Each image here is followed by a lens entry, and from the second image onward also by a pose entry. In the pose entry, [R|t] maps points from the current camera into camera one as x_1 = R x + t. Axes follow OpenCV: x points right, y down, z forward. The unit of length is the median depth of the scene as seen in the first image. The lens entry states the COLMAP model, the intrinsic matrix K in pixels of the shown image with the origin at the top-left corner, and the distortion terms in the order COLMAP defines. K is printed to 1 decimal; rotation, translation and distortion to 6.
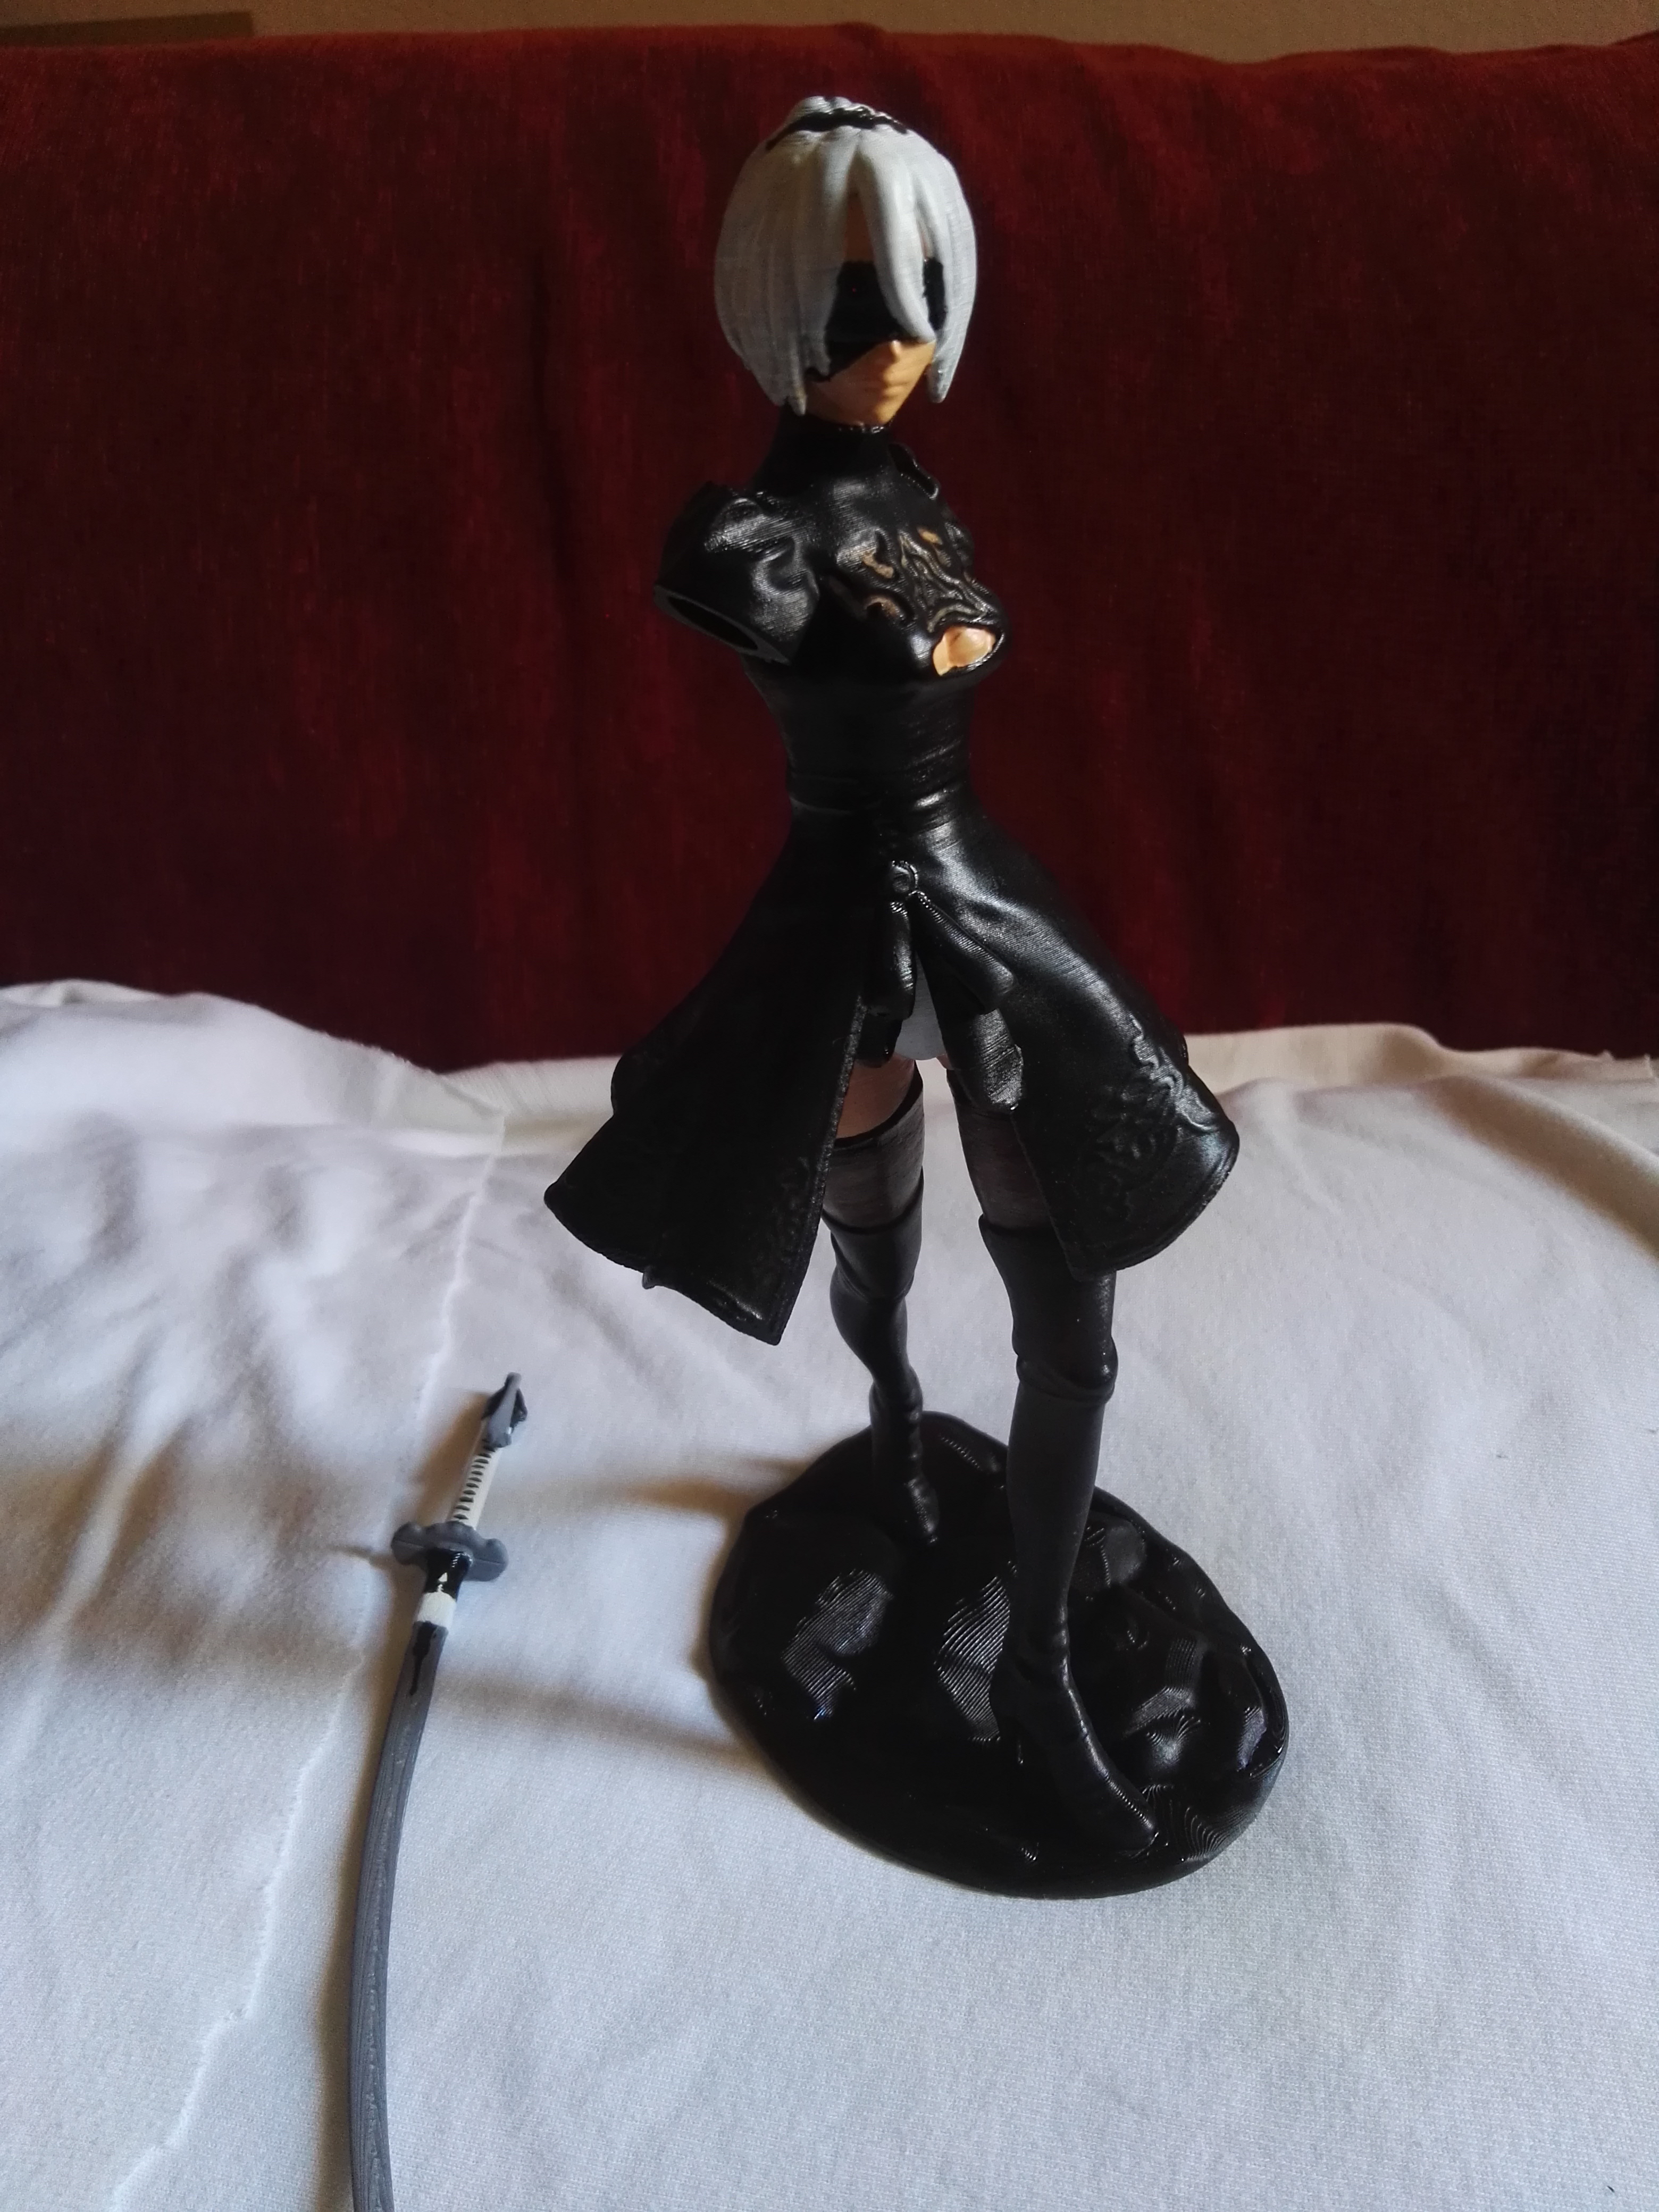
lens RADIAL K [[1777.8, 0, 874.6], [0, 1777.8, 1097.3], [0, 0, 1]] dist [0.033292, -0.062546]
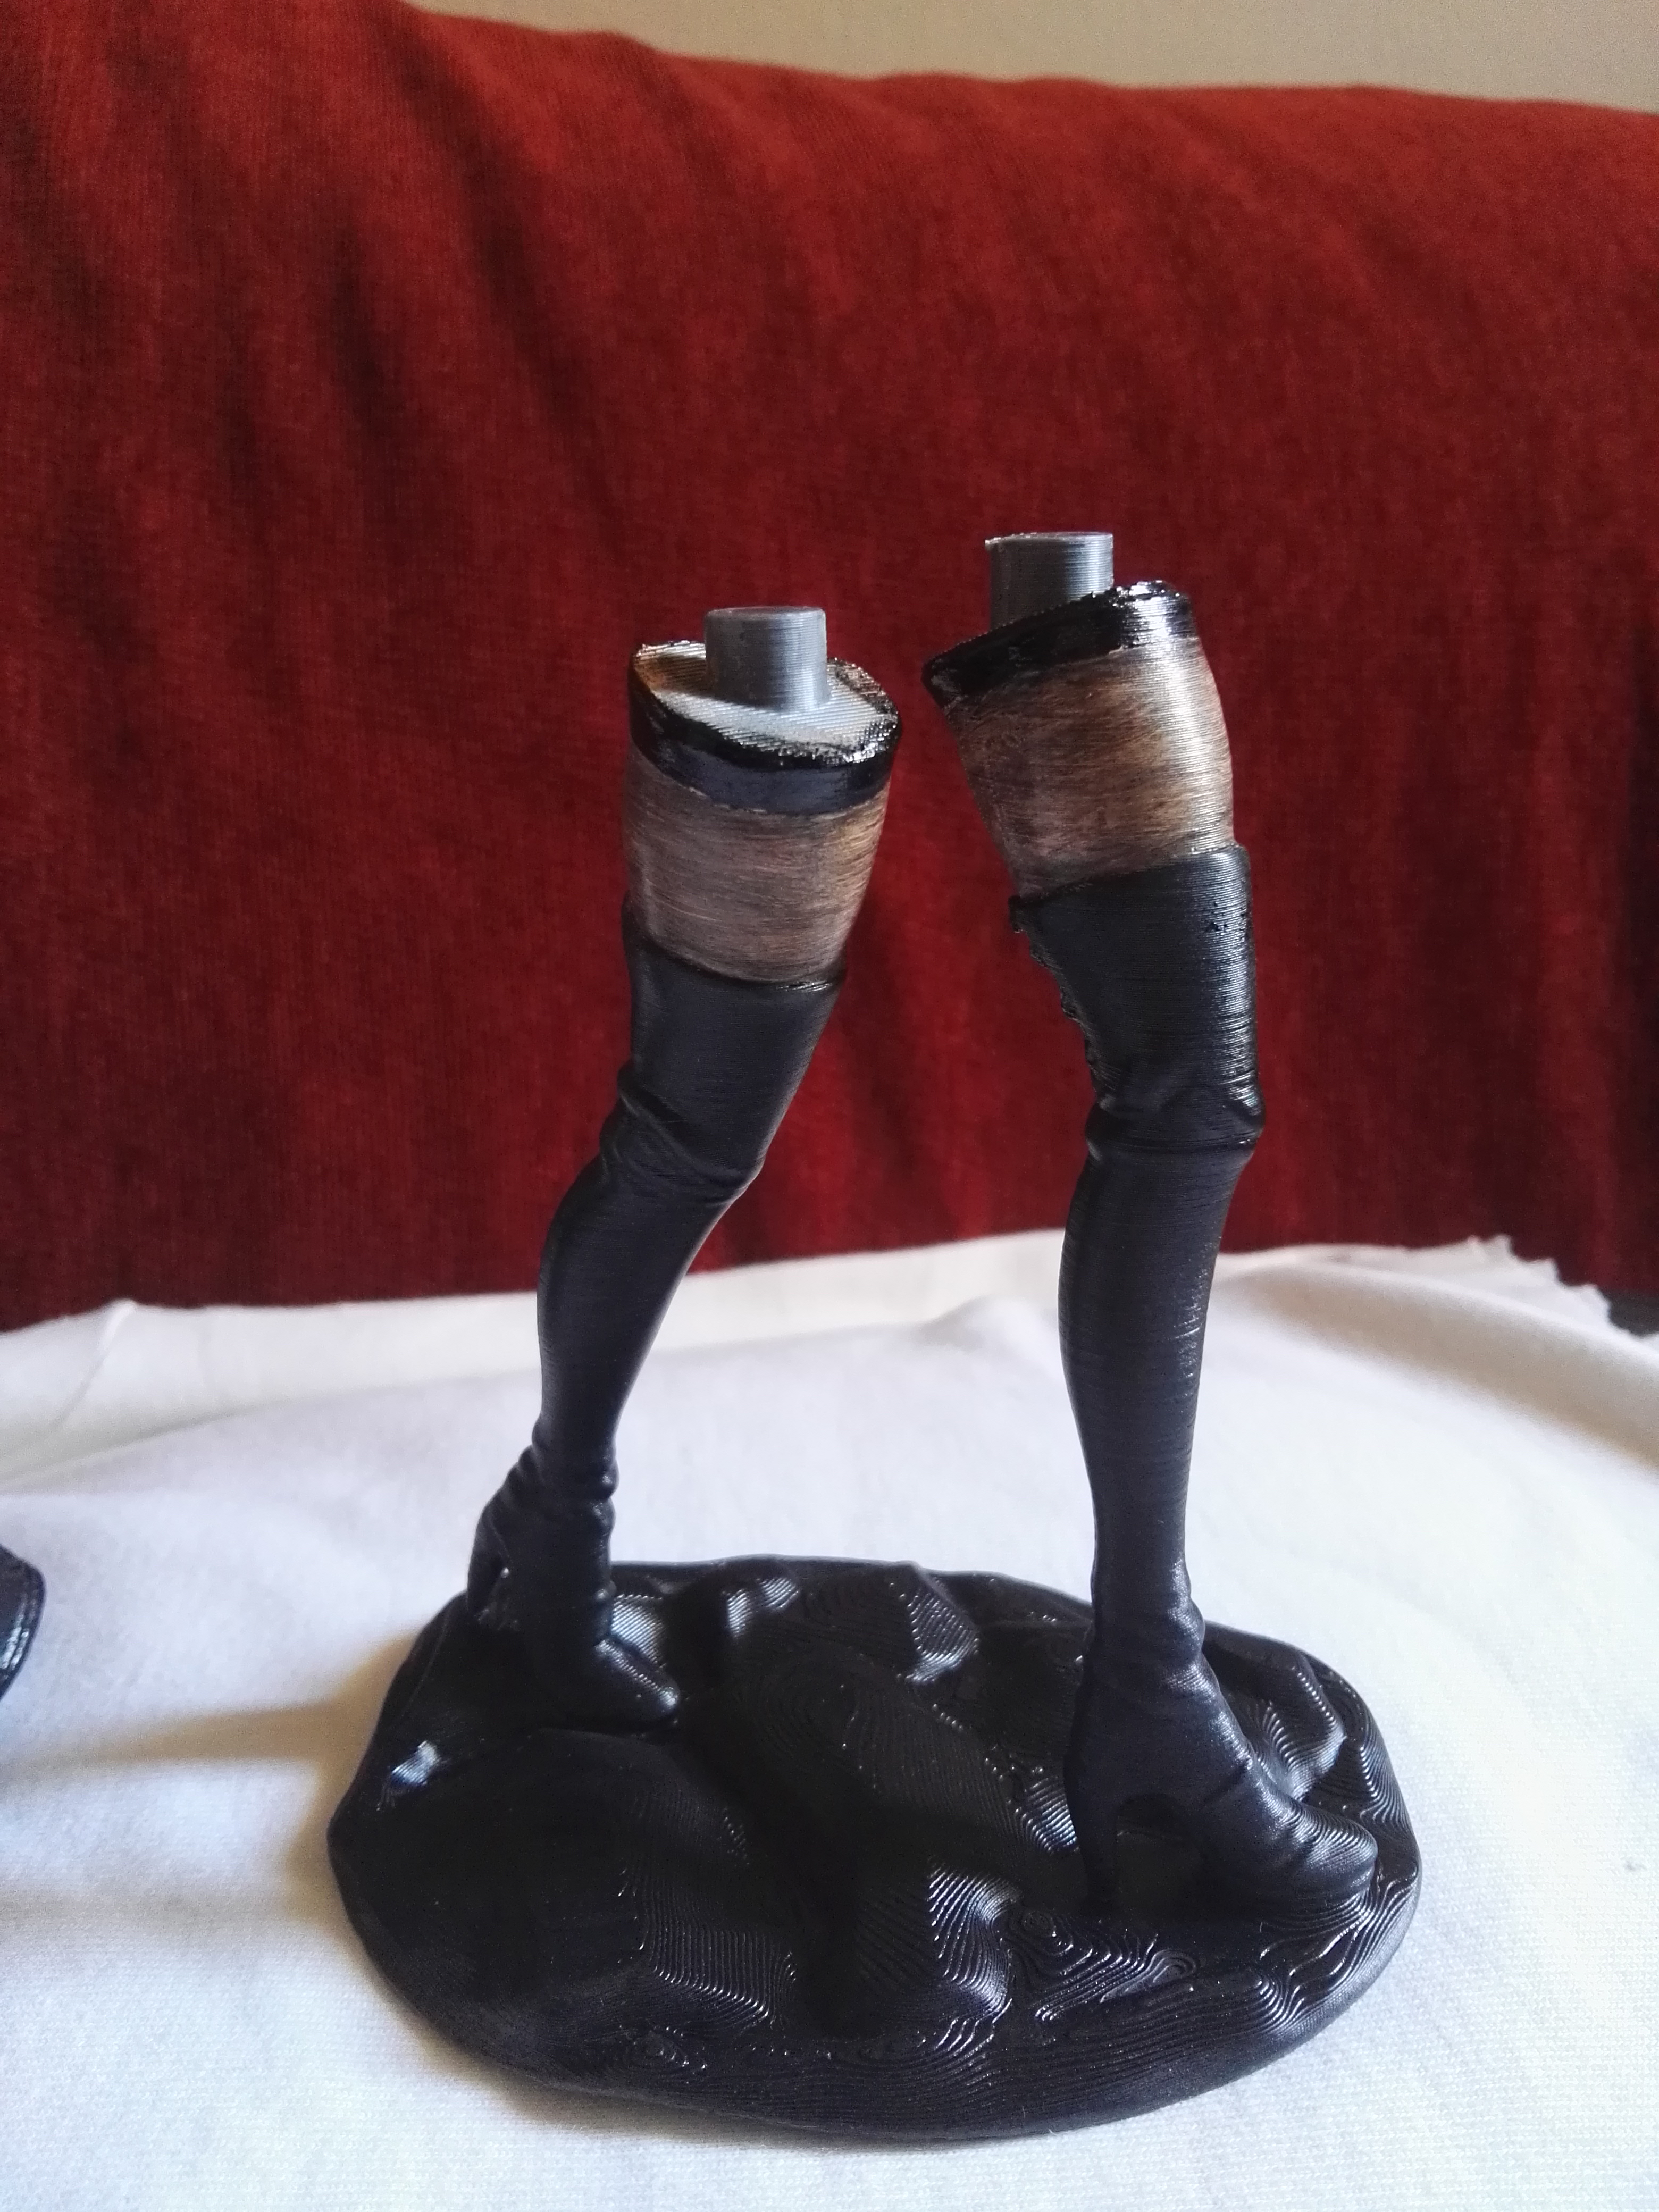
lens RADIAL K [[1777.8, 0, 848.6], [0, 1777.8, 1096.0], [0, 0, 1]] dist [0.033292, -0.062546]
pose [[0.968243, -0.034098, 0.247675, 0.002587], [0.084384, 0.977093, -0.195369, 0.042063], [-0.235339, 0.210065, 0.948940, 0.355550]]
